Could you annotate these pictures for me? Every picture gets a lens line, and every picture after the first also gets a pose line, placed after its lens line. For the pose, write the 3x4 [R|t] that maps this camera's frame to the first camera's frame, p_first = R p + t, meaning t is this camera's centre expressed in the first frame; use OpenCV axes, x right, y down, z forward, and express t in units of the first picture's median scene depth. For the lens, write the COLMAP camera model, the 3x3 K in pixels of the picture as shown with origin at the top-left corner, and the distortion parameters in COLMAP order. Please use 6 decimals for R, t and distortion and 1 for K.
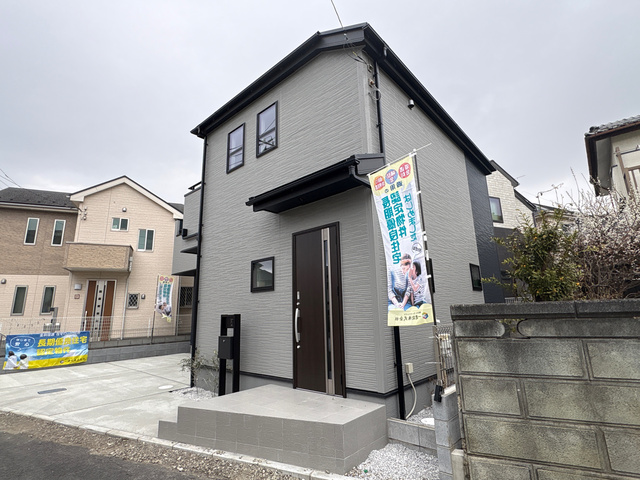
lens RADIAL K [[326.1, 0, 320.0], [0, 326.1, 240.0], [0, 0, 1]] dist [-0.001699, 0.000162]
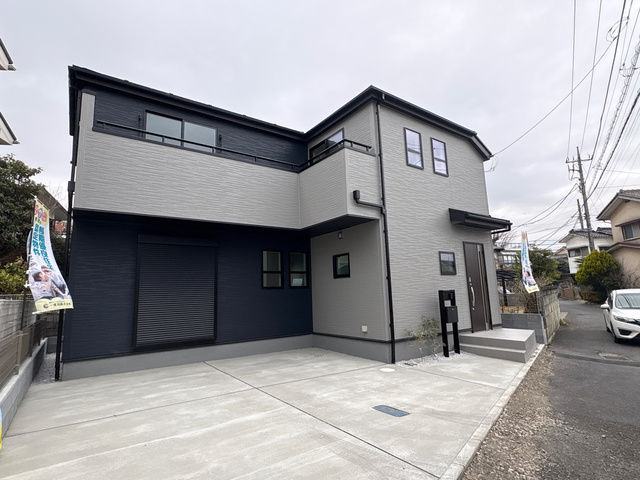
lens RADIAL K [[341.5, 0, 320.0], [0, 341.5, 240.0], [0, 0, 1]] dist [0.001669, -0.000191]
pose [[0.224682, 0.171140, 0.959286, -1.848132], [-0.190167, 0.973228, -0.129087, 0.324288], [-0.955696, -0.153421, 0.251212, 1.241200]]
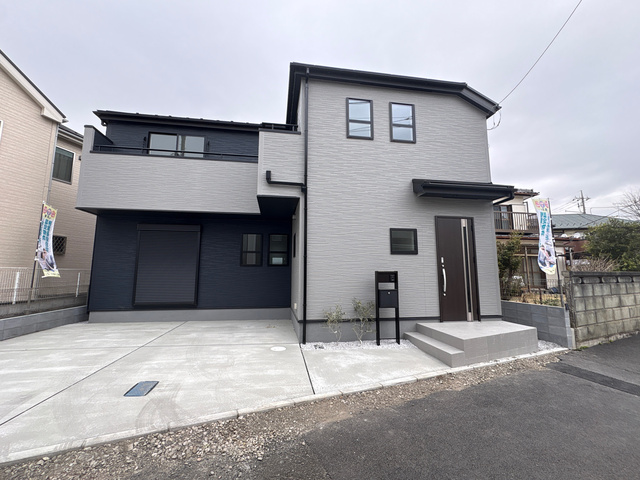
lens RADIAL K [[278.3, 0, 320.0], [0, 278.3, 240.0], [0, 0, 1]] dist [-0.000450, 0.000037]
pose [[0.631694, 0.124063, 0.765226, -1.273959], [-0.189308, 0.981913, -0.002920, 0.176272], [-0.751748, -0.143019, 0.643755, 0.584637]]
